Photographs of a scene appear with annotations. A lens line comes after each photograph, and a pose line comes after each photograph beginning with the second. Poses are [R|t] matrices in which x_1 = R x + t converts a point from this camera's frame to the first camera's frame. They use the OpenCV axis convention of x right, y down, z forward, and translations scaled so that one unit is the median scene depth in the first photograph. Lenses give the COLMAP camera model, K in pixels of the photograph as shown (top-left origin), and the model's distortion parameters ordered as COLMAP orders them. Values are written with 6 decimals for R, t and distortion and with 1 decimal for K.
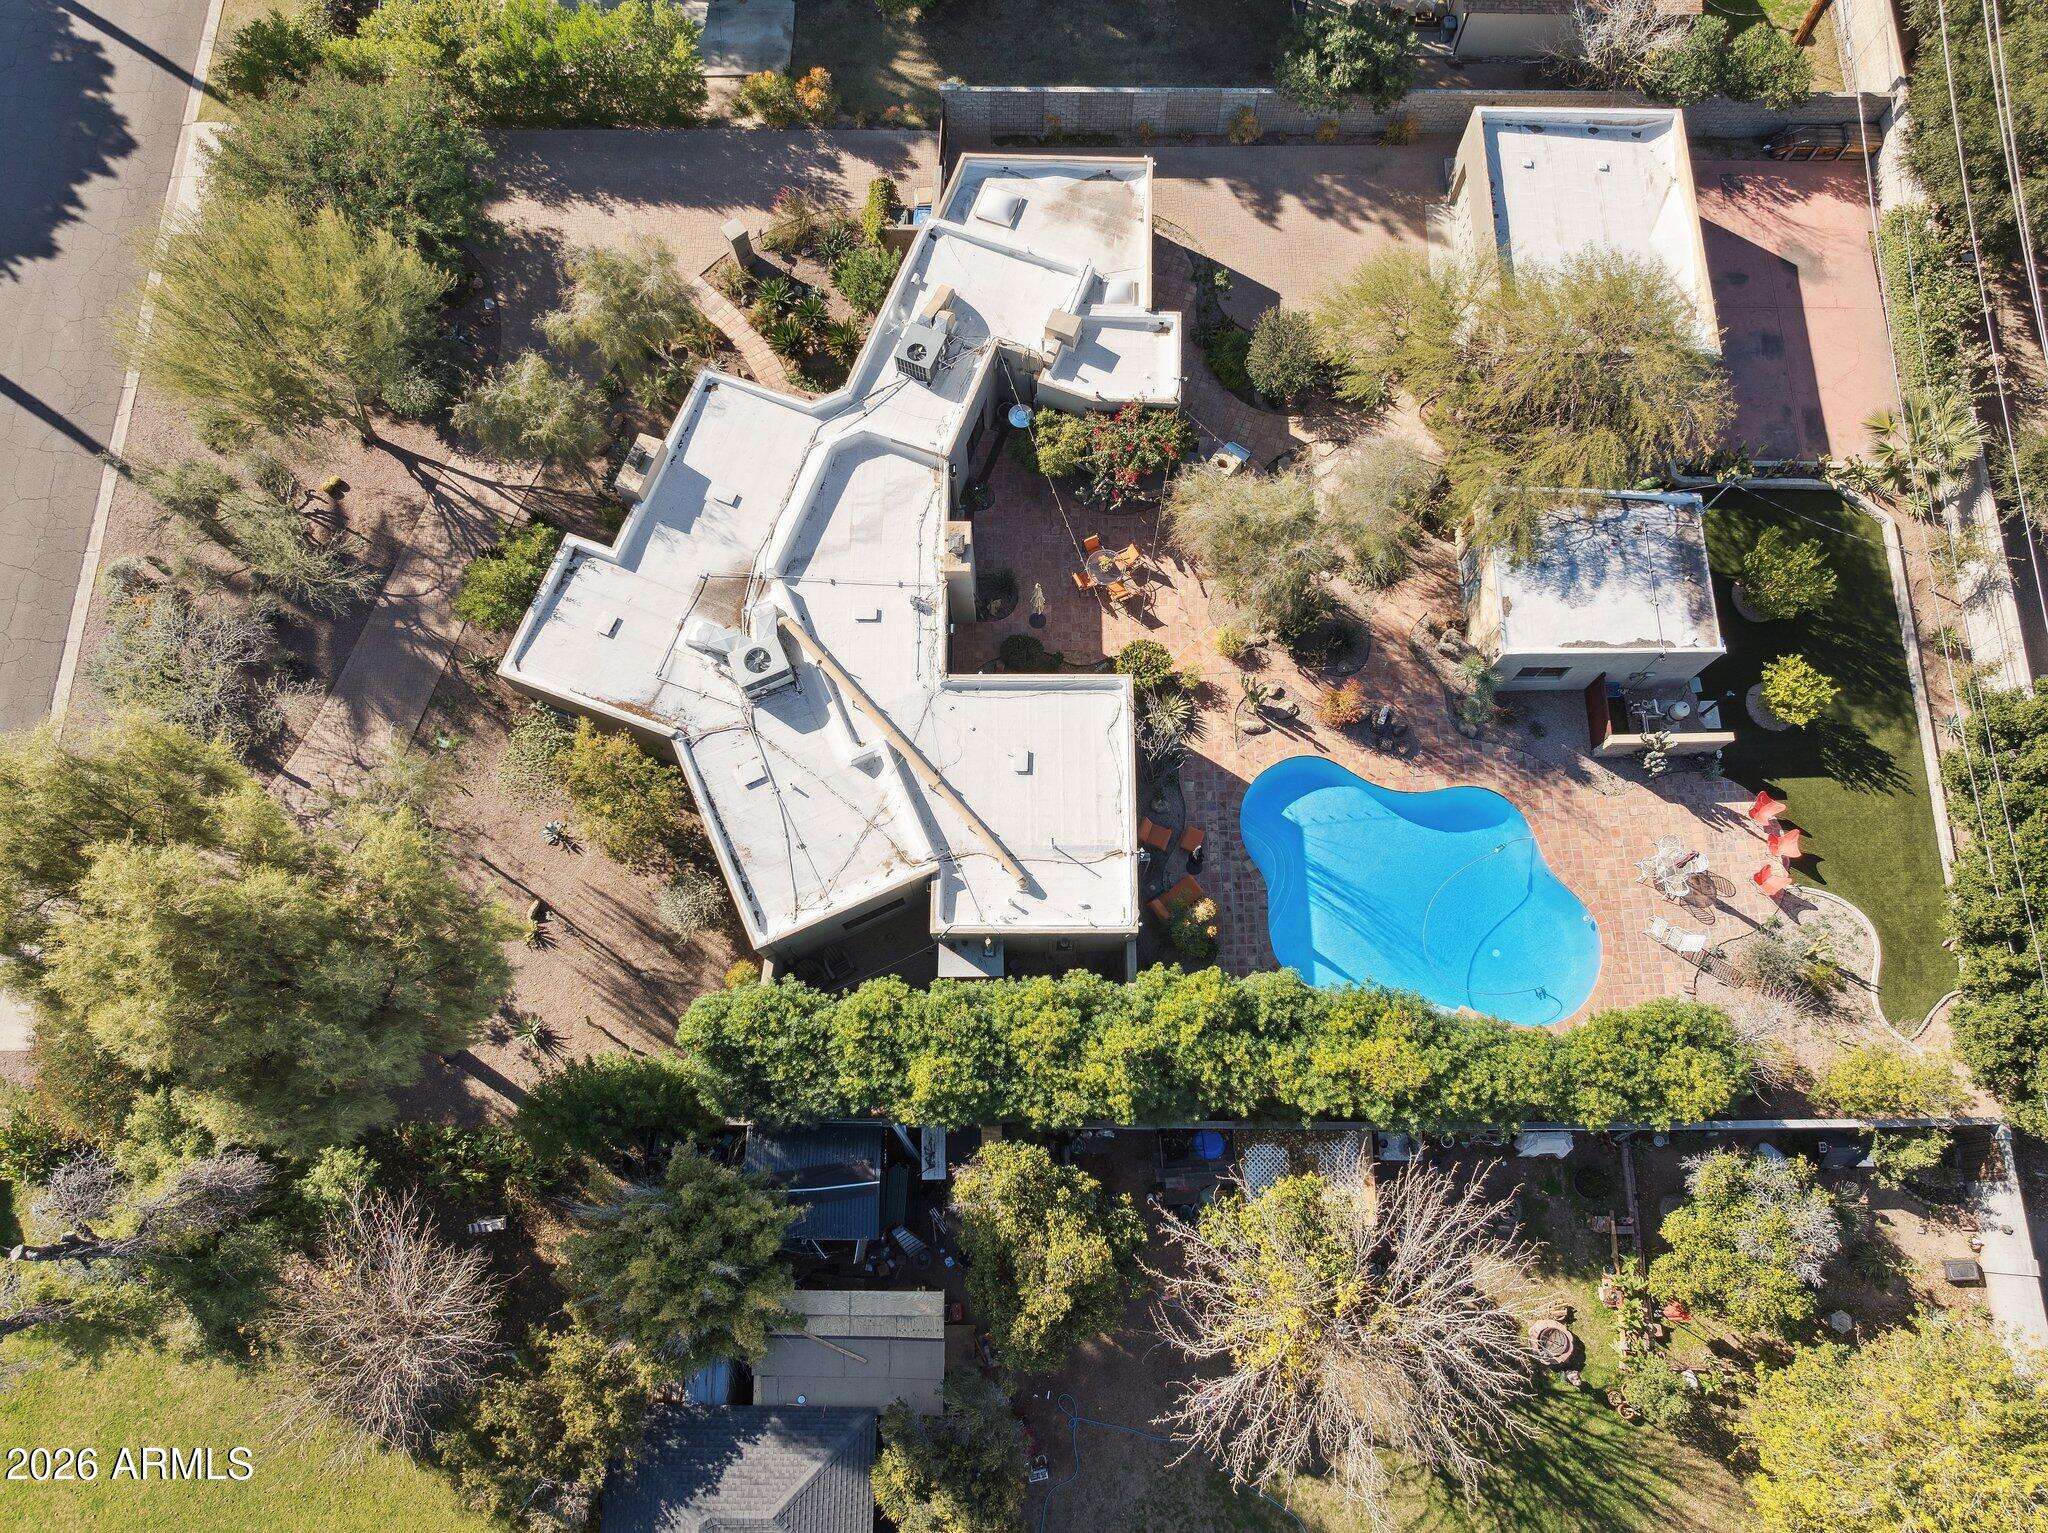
lens RADIAL K [[1422.5, 0, 1036.2], [0, 1422.5, 769.7], [0, 0, 1]] dist [-0.048017, 0.009079]
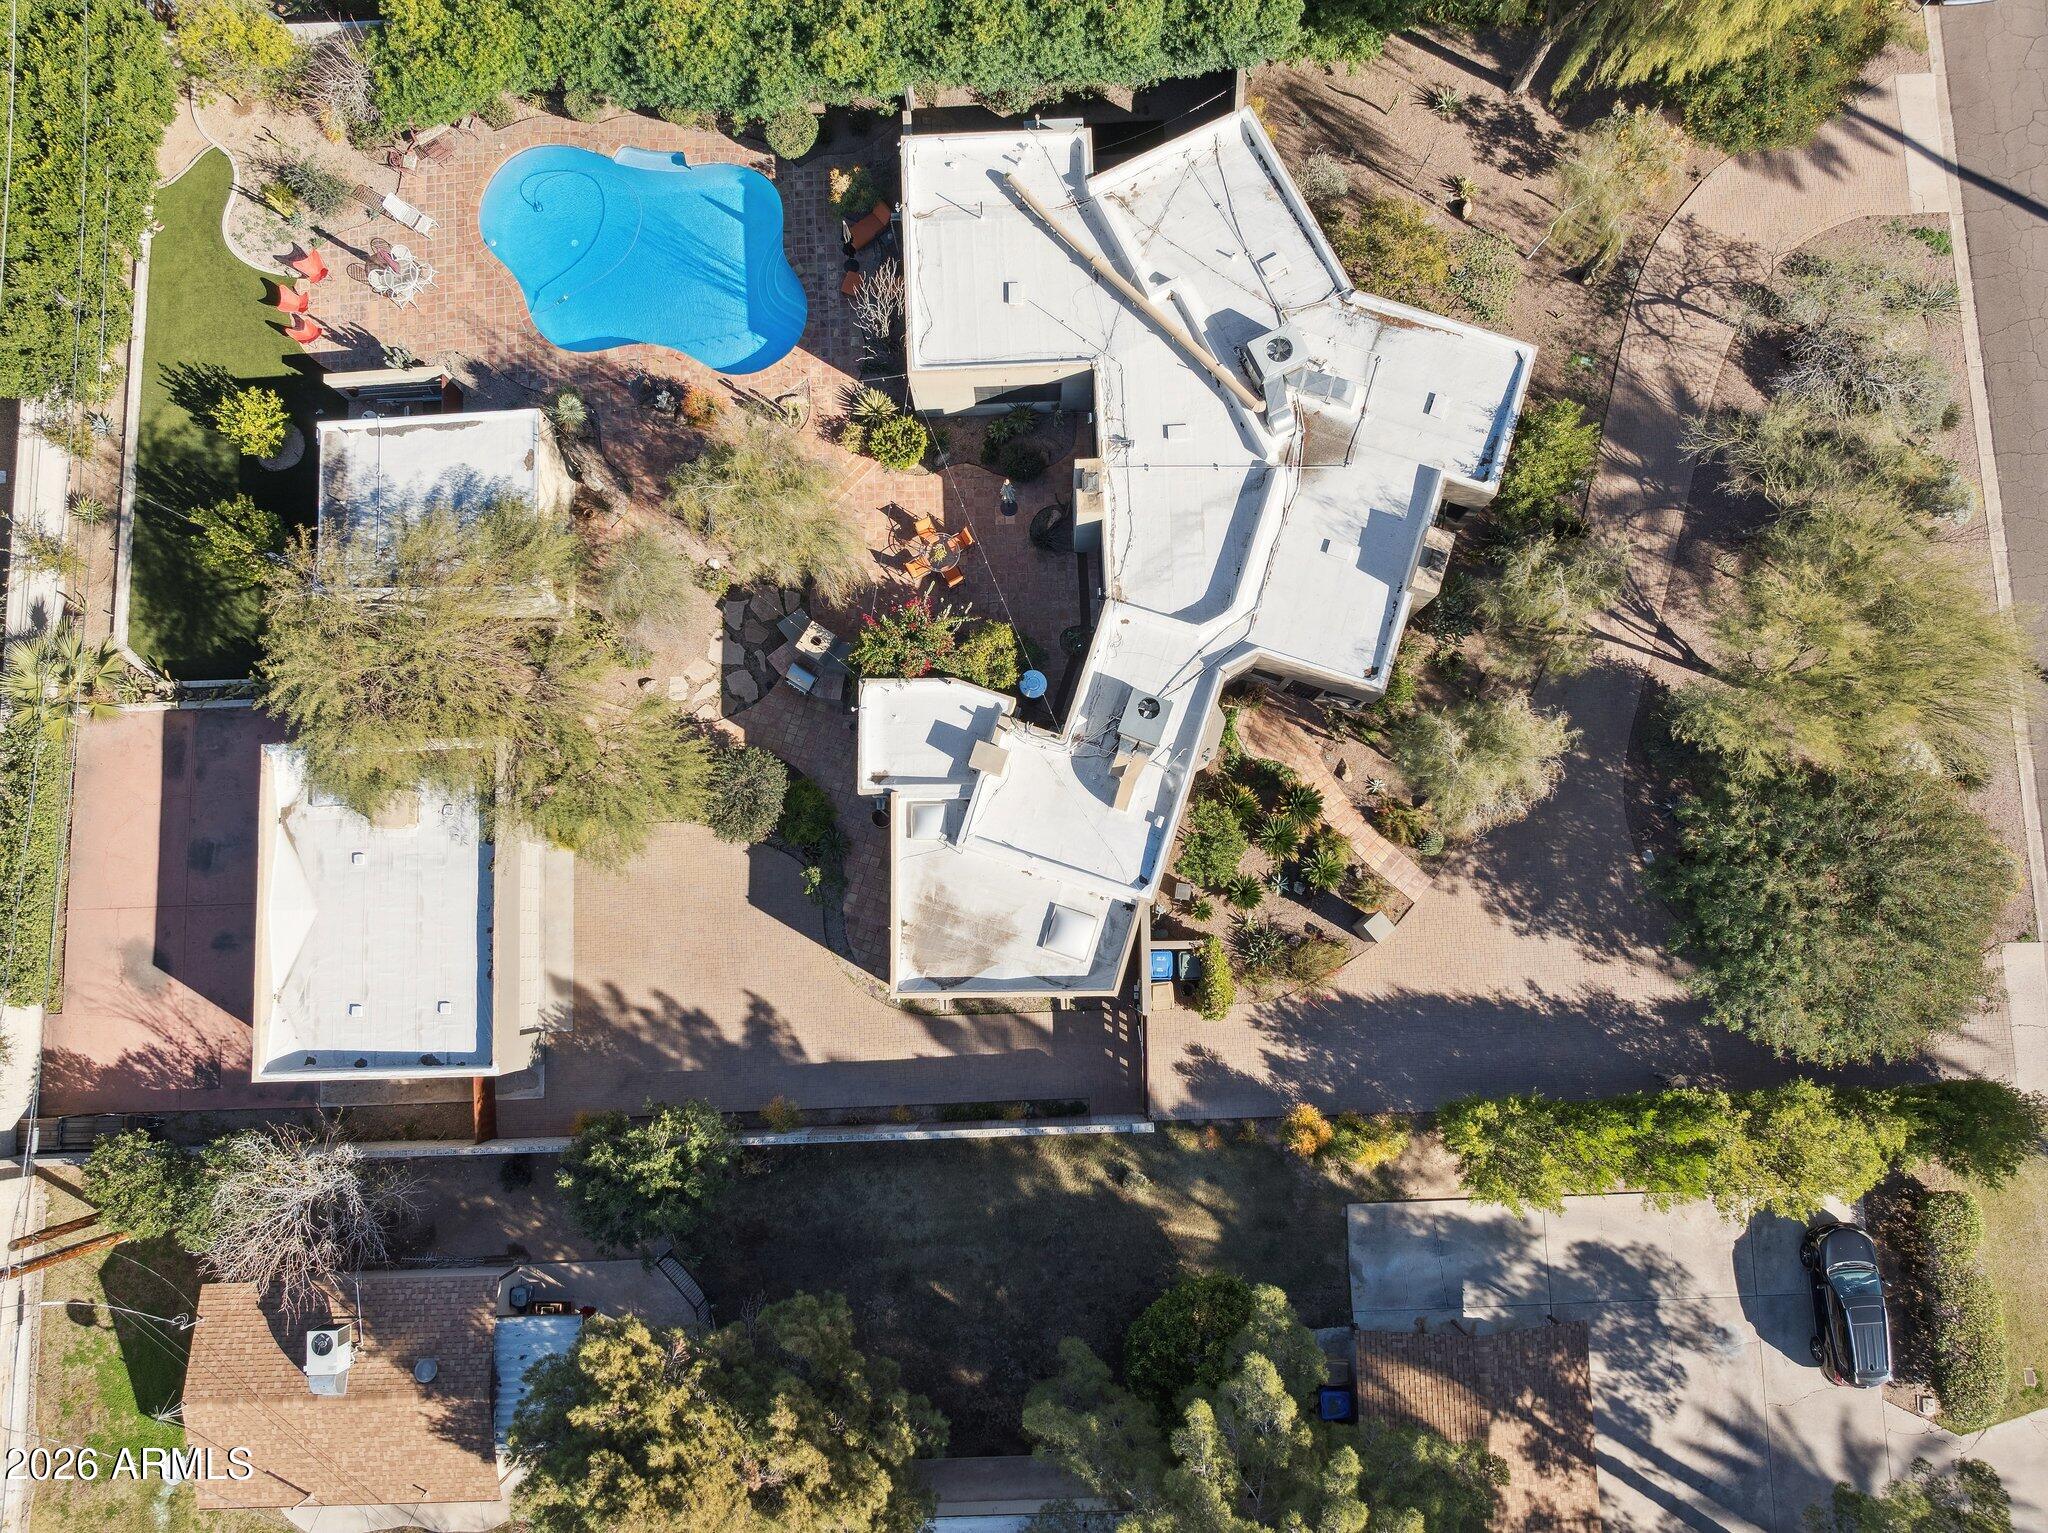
lens RADIAL K [[1422.5, 0, 1036.2], [0, 1422.5, 769.7], [0, 0, 1]] dist [-0.048017, 0.009079]
pose [[-0.999126, 0.041793, 0.000304, -0.010794], [-0.038141, -0.914770, 0.402170, -0.689484], [0.017086, 0.401807, 0.915565, 0.182811]]
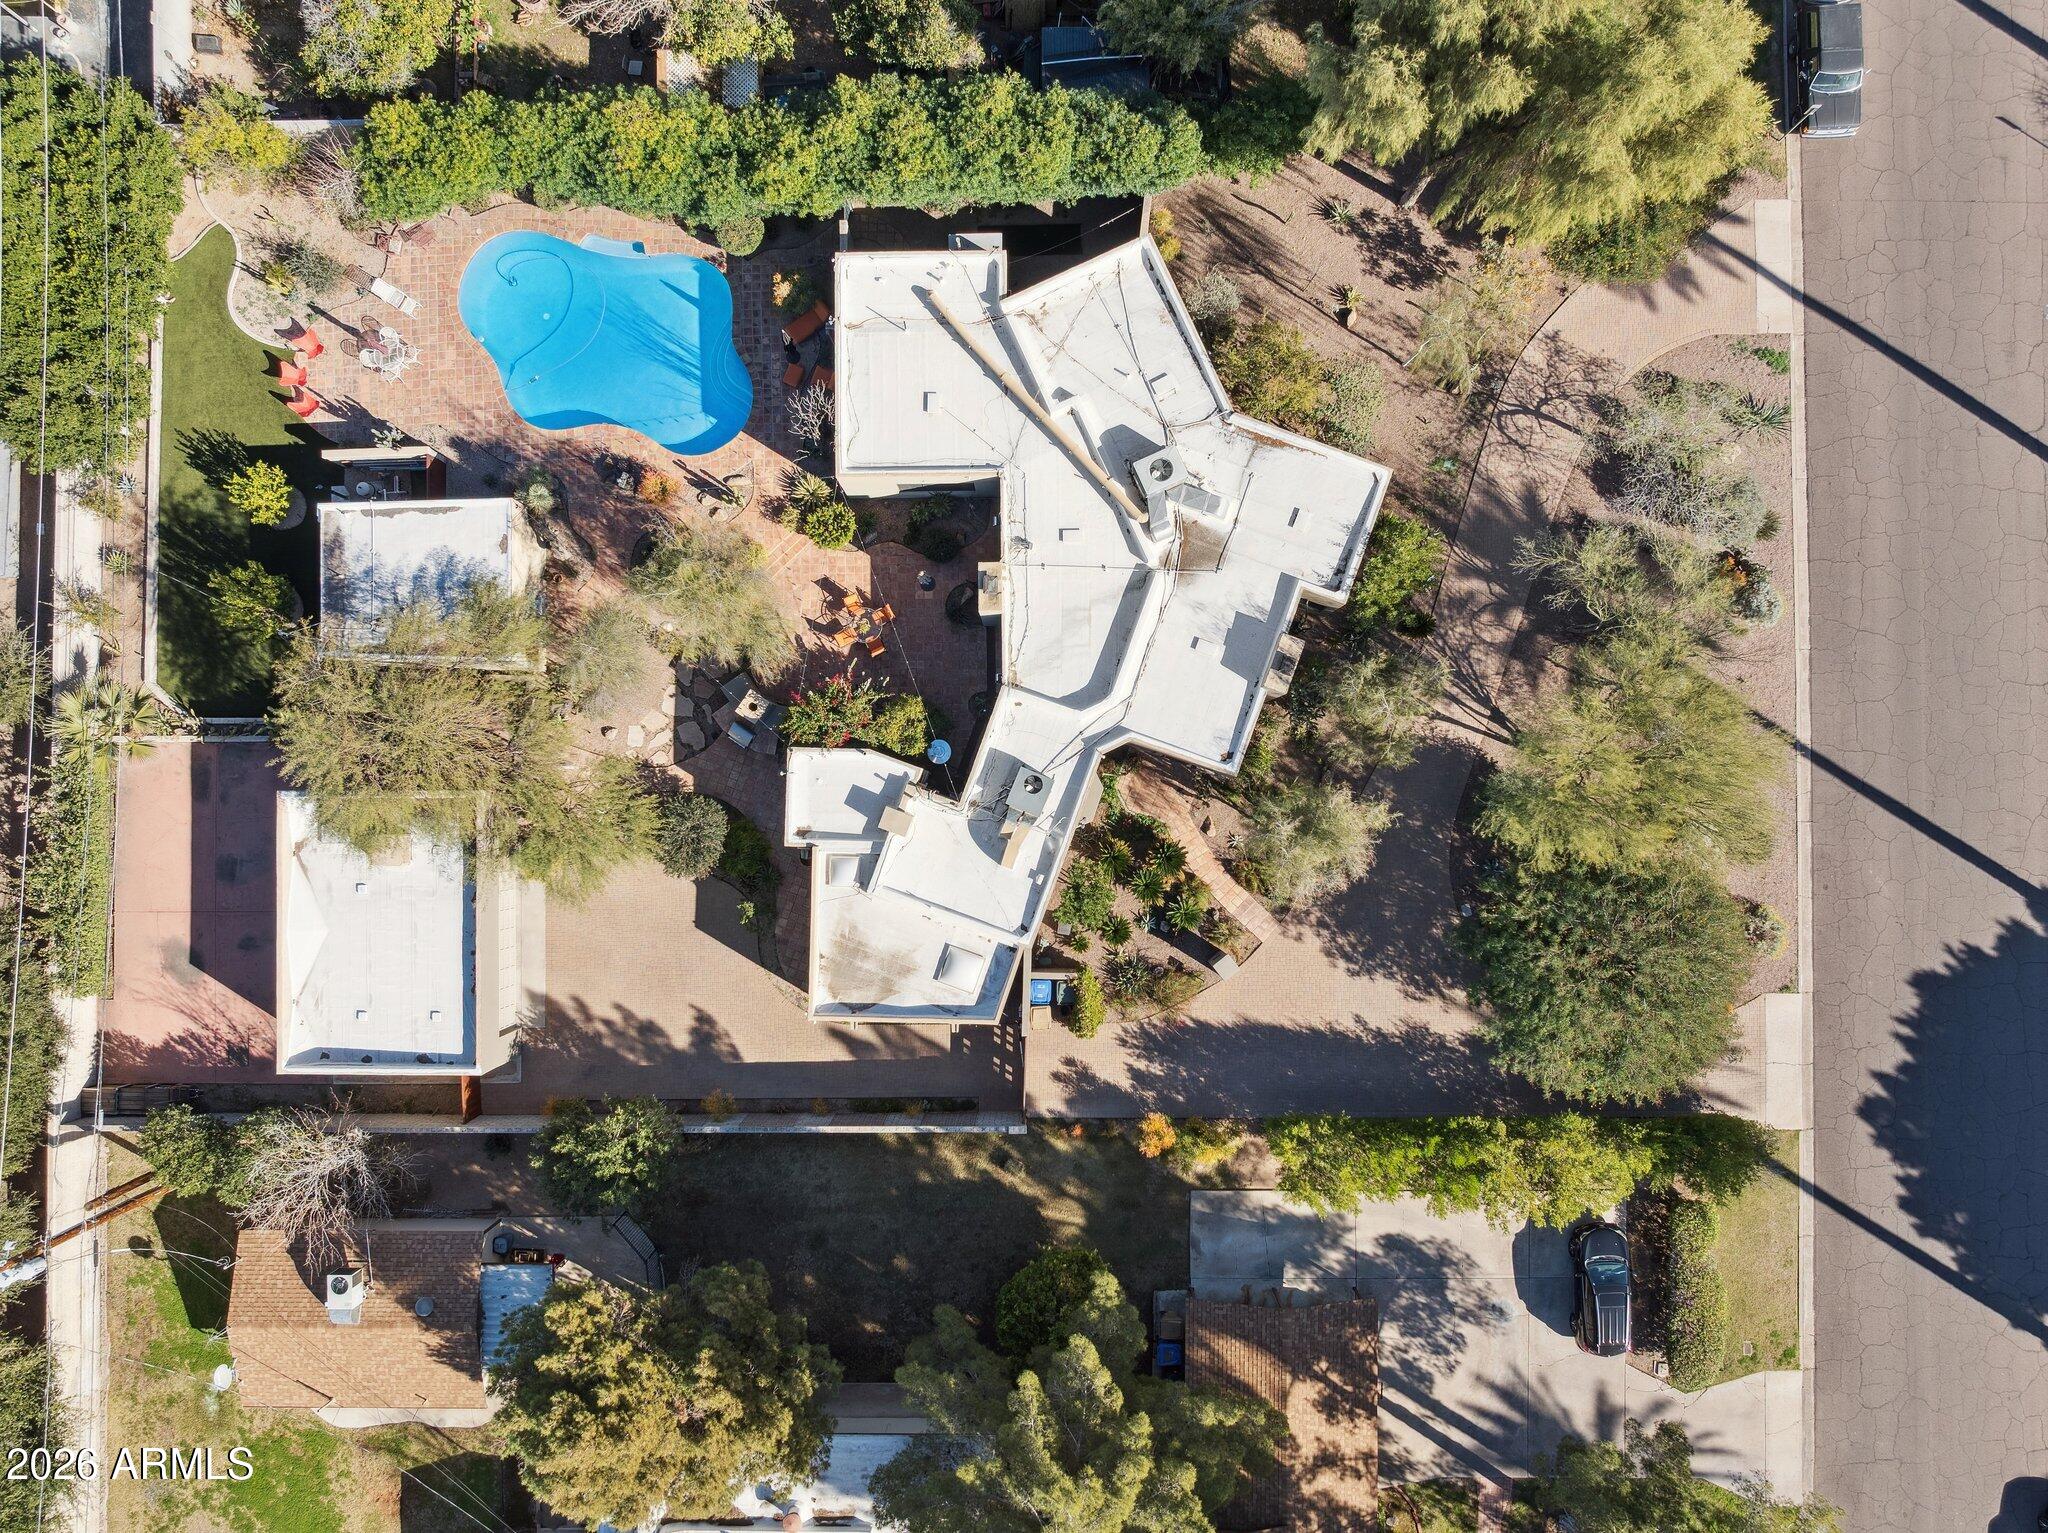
lens RADIAL K [[1422.1, 0, 1036.1], [0, 1422.1, 785.1], [0, 0, 1]] dist [-0.040280, -0.006684]
pose [[-0.999950, 0.008756, 0.004929, -0.091290], [-0.006877, -0.954014, 0.299684, -0.610550], [0.007327, 0.299635, 0.954026, -0.013877]]
